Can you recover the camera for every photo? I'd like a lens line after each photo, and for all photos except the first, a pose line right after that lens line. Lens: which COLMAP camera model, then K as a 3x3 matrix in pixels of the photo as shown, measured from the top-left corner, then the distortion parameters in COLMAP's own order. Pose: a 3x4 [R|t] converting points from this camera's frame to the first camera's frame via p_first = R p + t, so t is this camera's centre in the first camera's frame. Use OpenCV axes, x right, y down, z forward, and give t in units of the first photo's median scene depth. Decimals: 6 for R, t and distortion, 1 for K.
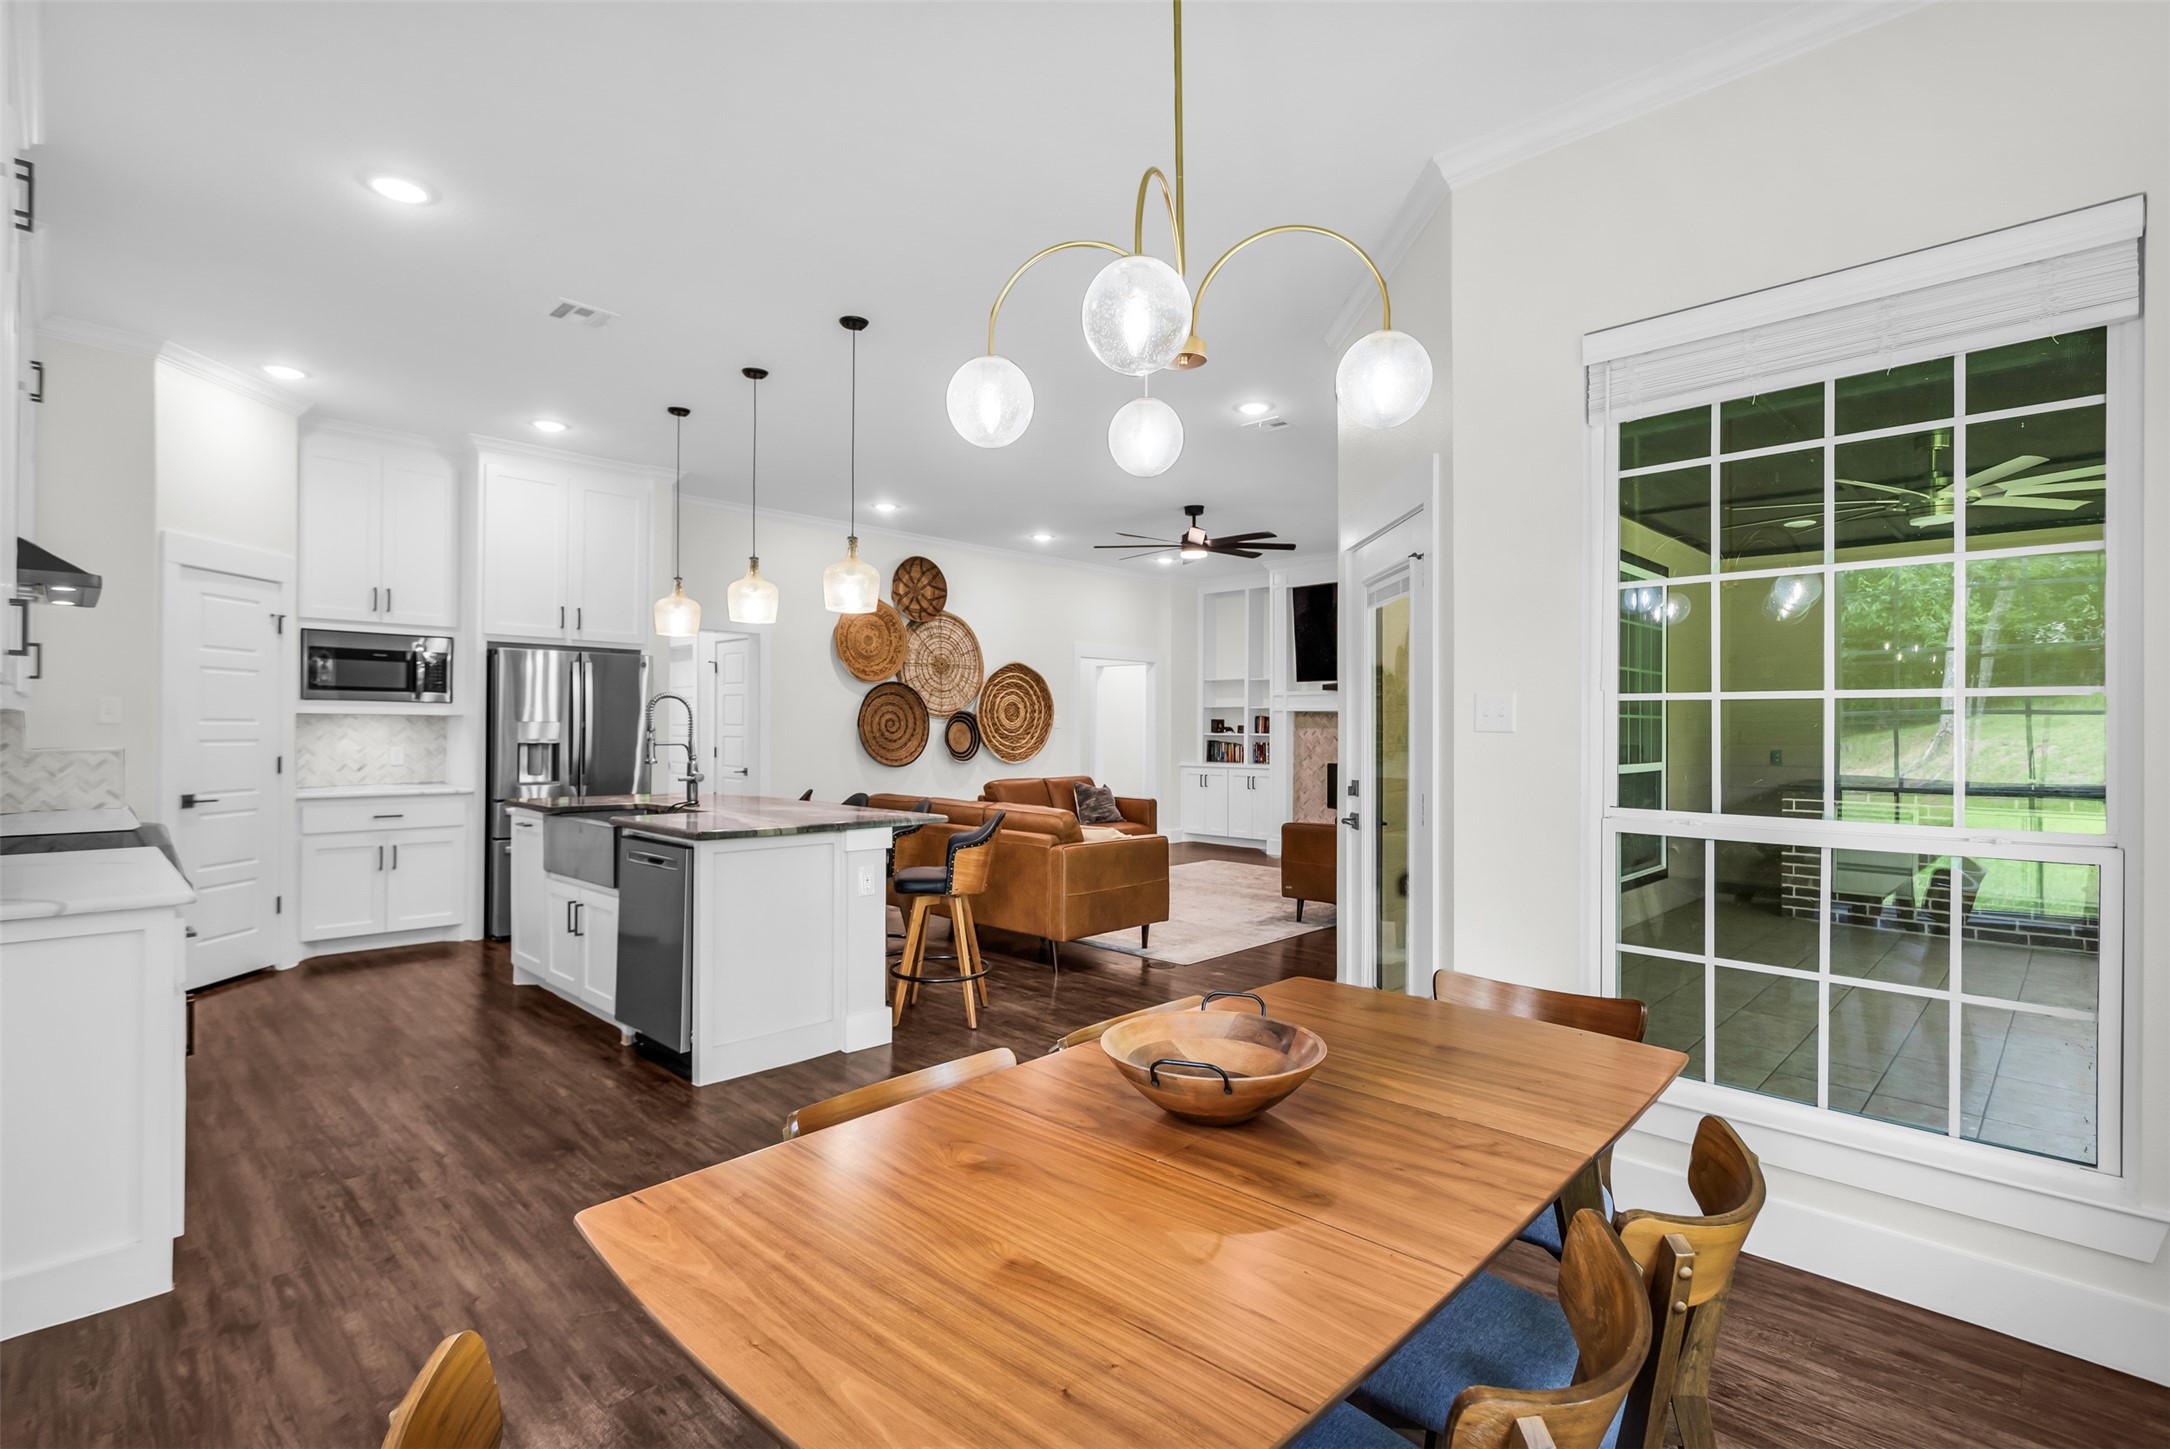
lens RADIAL K [[1017.7, 0, 1085.0], [0, 1017.7, 724.5], [0, 0, 1]] dist [-0.001581, 0.000209]
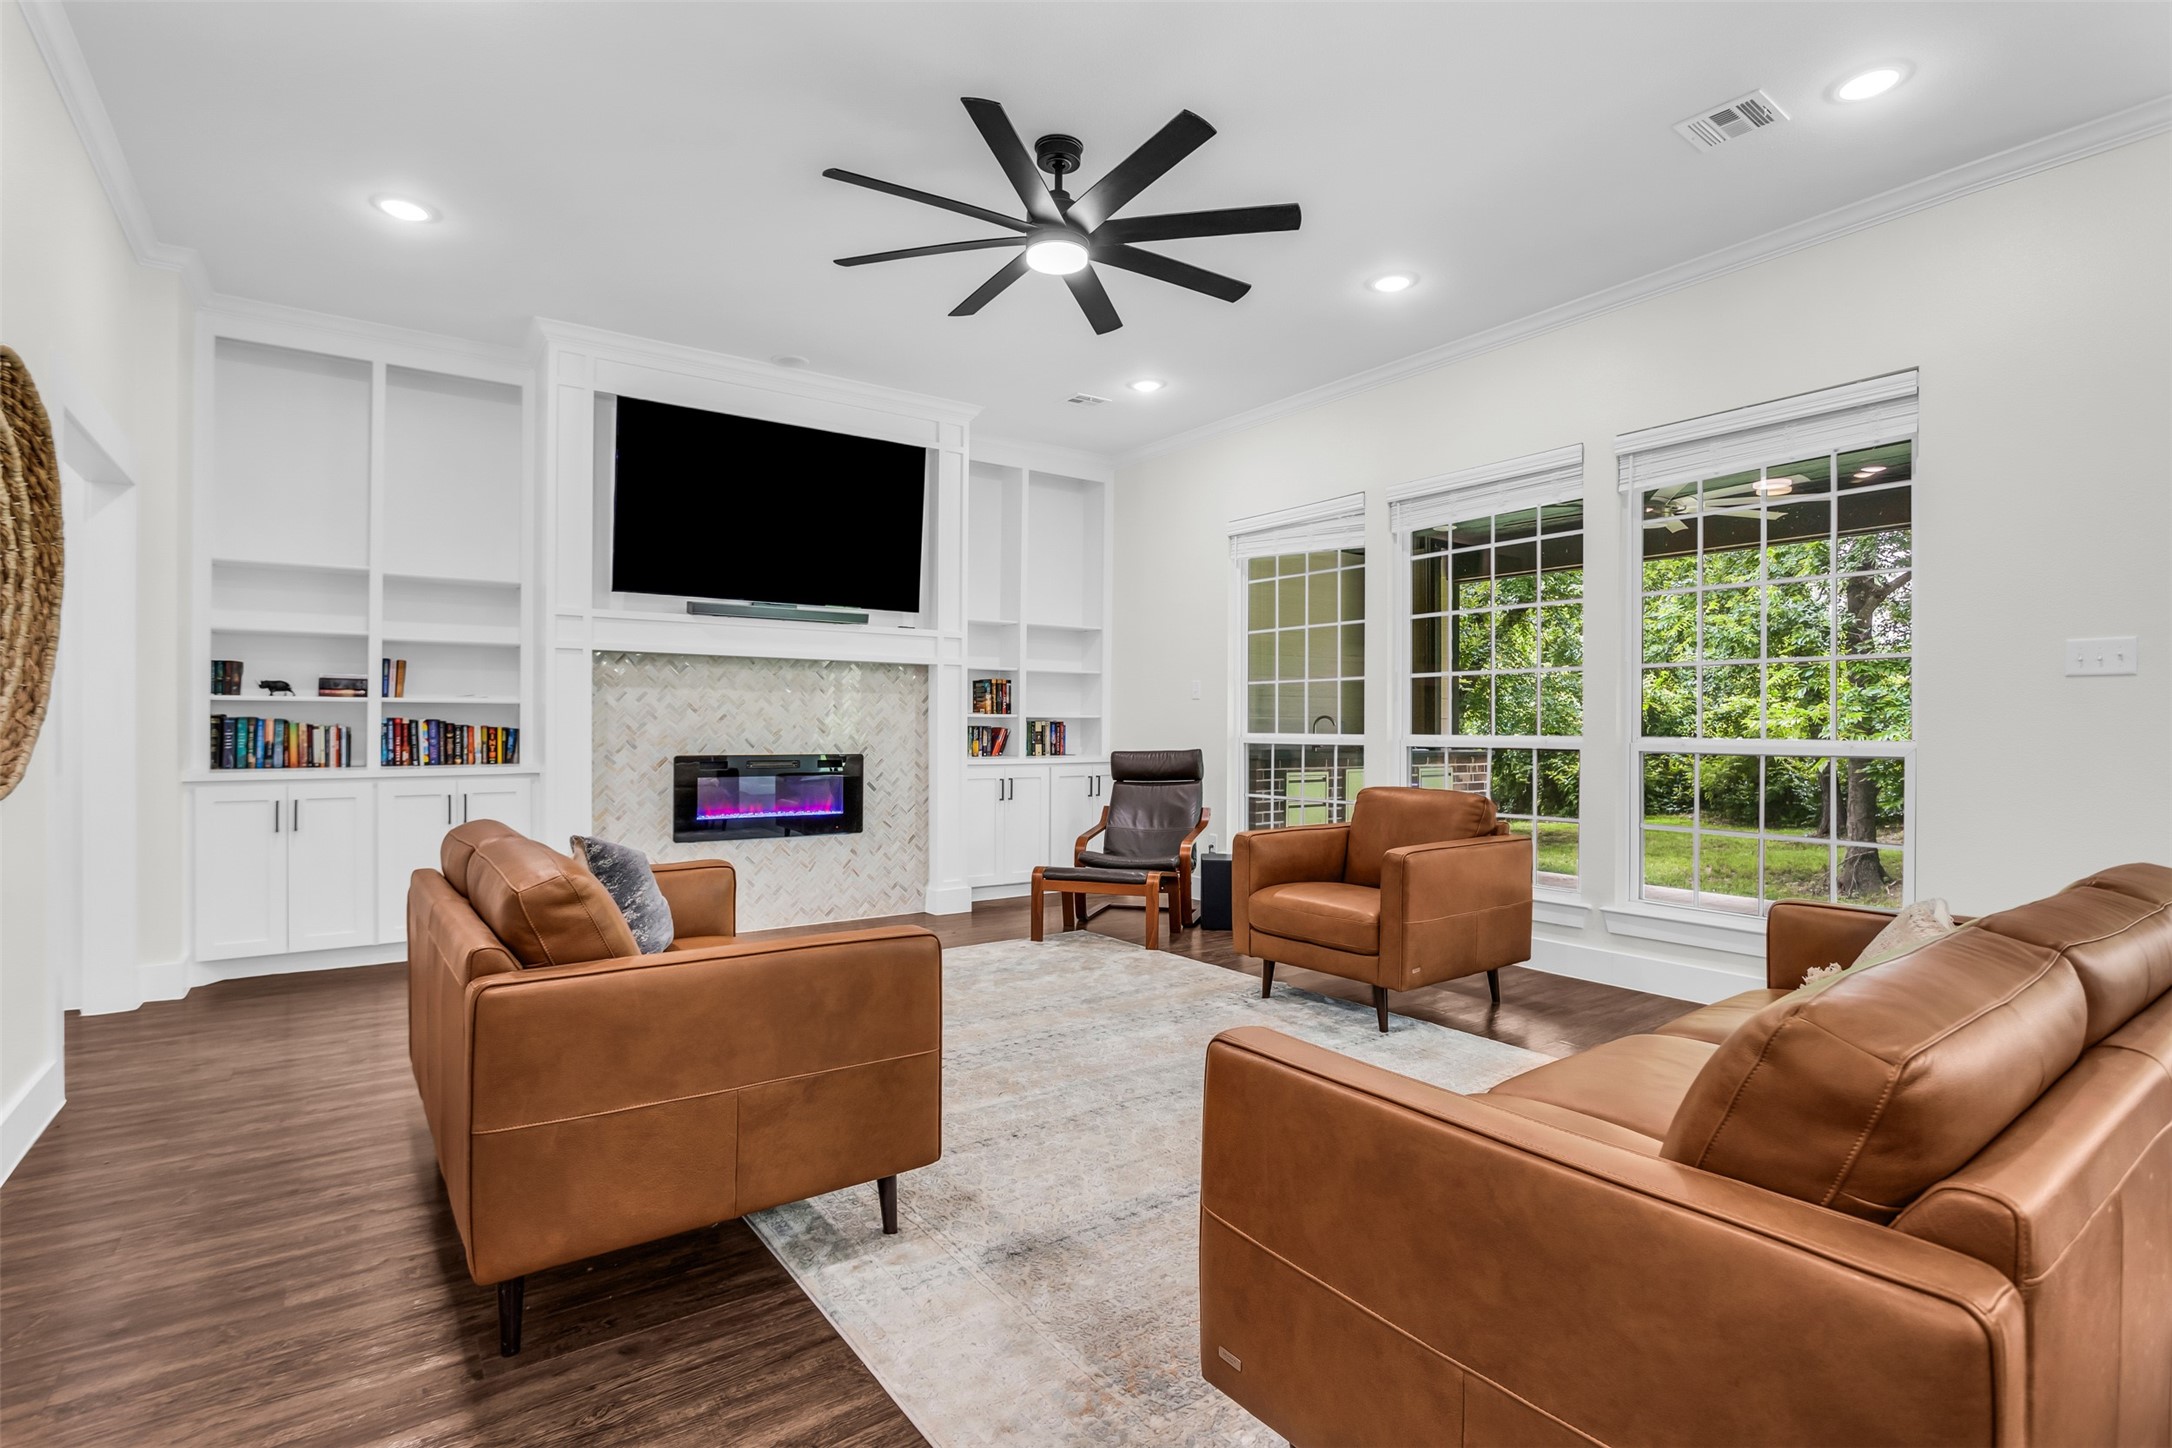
lens RADIAL K [[1035.8, 0, 1086.0], [0, 1035.8, 724.0], [0, 0, 1]] dist [-0.032340, 0.011965]
pose [[0.171512, -0.002280, 0.985179, -0.282306], [-0.006238, 0.999975, 0.003400, 0.022153], [-0.985162, -0.006729, 0.171493, 0.829174]]
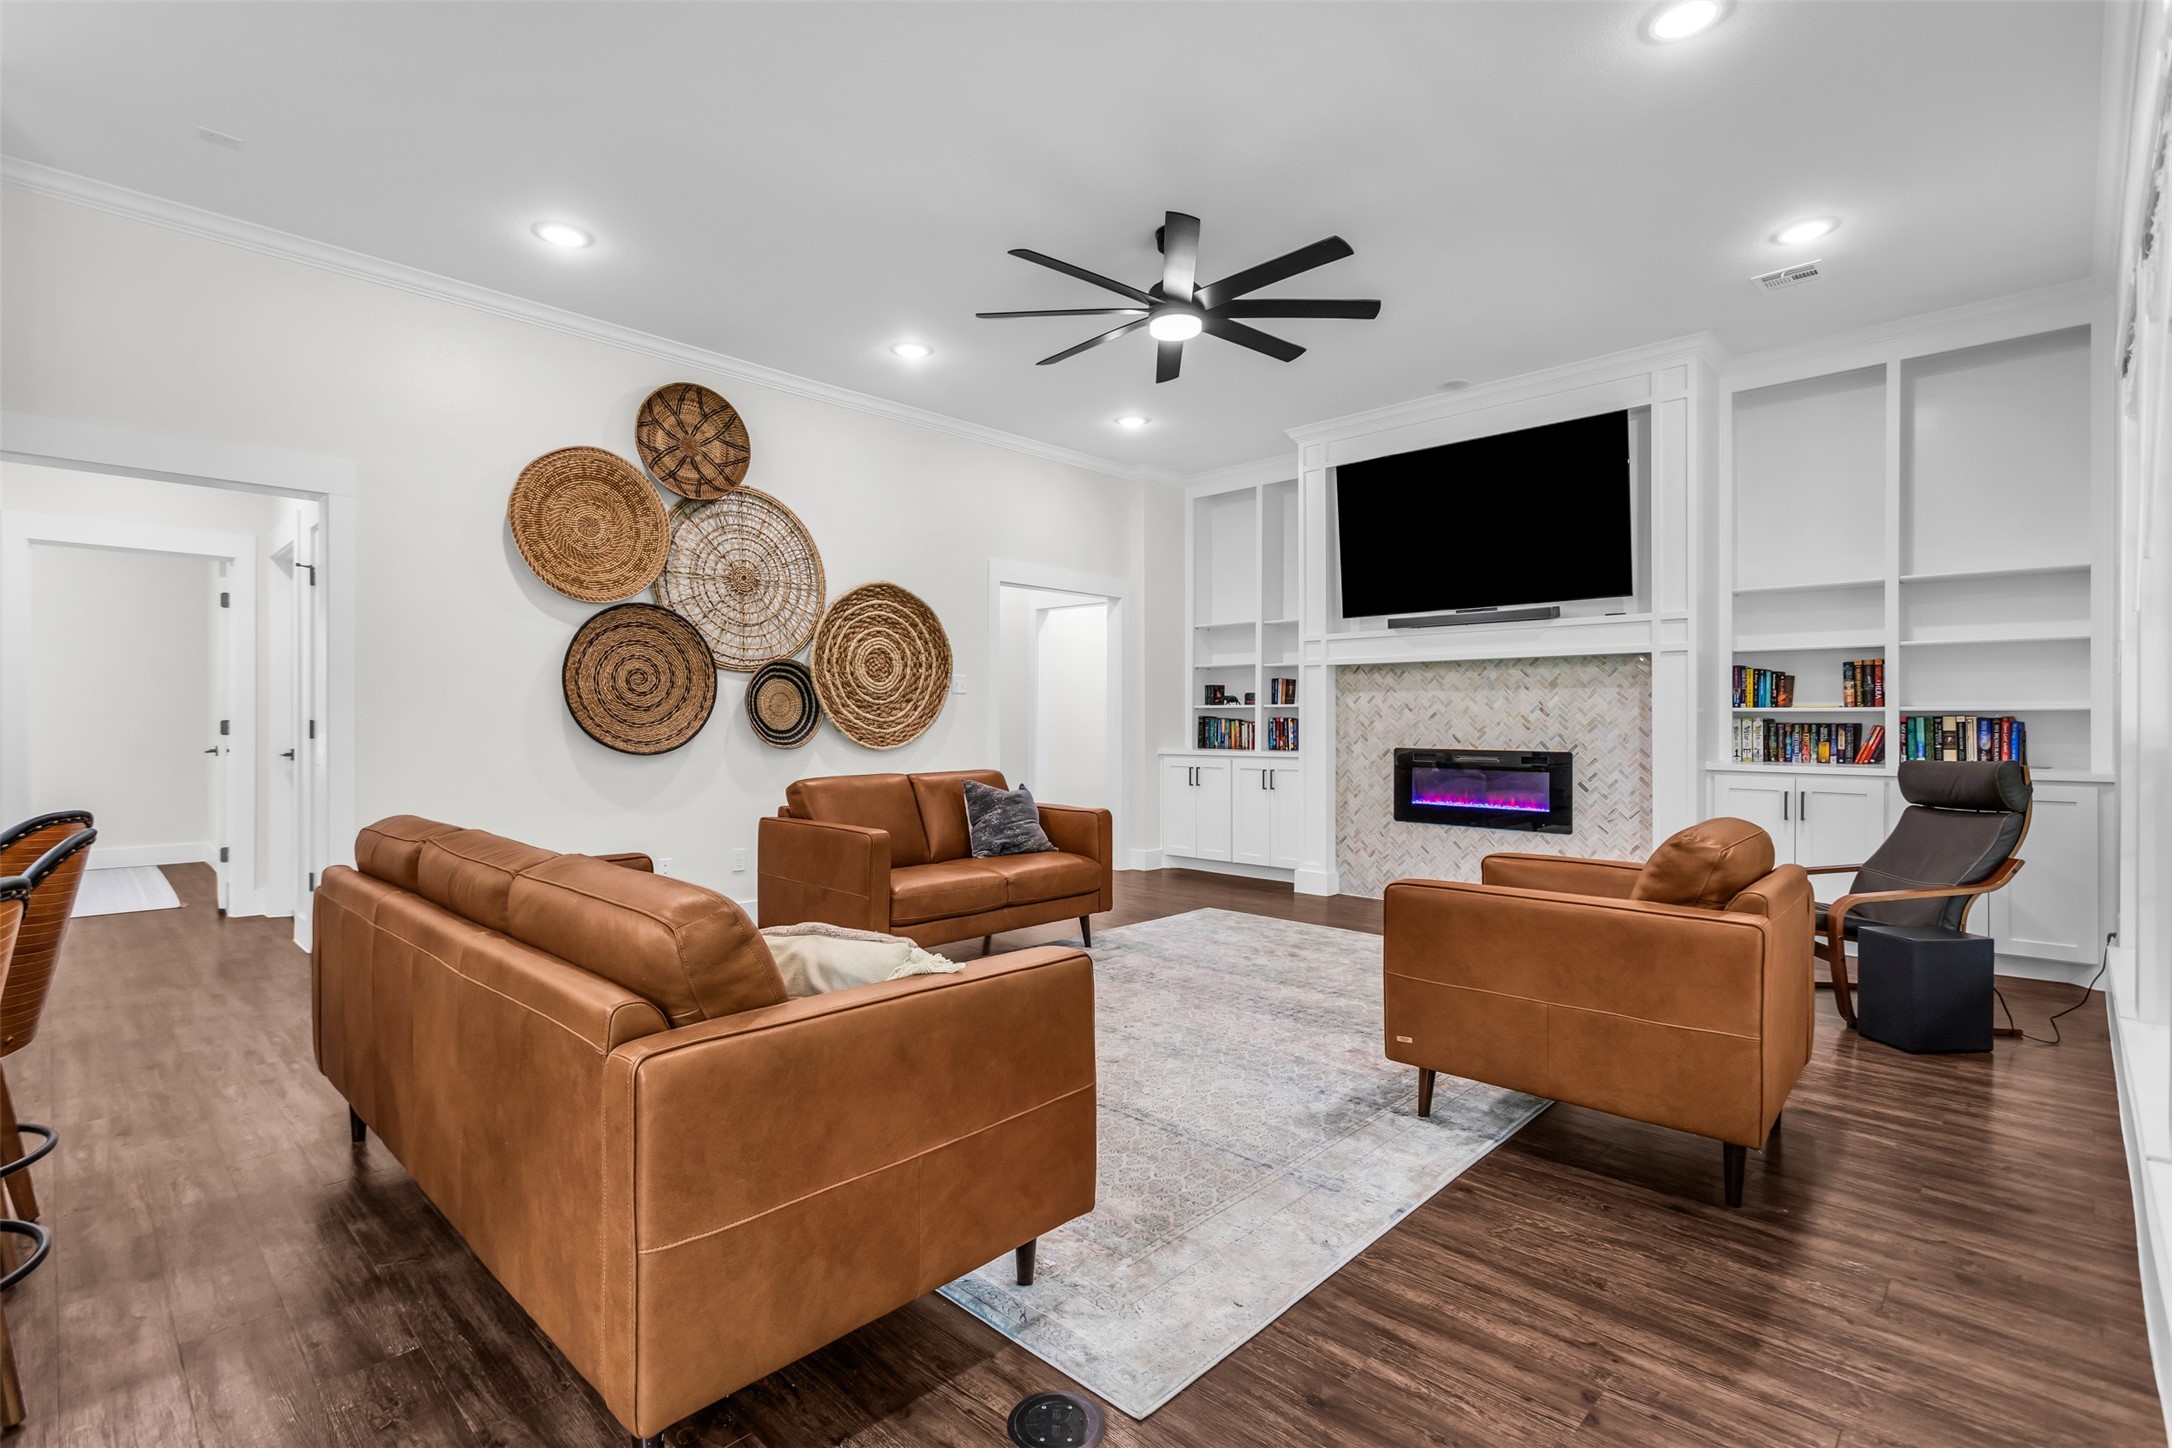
lens RADIAL K [[1011.8, 0, 1084.2], [0, 1011.8, 718.7], [0, 0, 1]] dist [-0.002969, 0.000904]
pose [[0.999951, -0.002895, 0.009481, 0.051434], [0.002887, 0.999996, 0.000803, 0.022560], [-0.009483, -0.000775, 0.999955, 0.454103]]
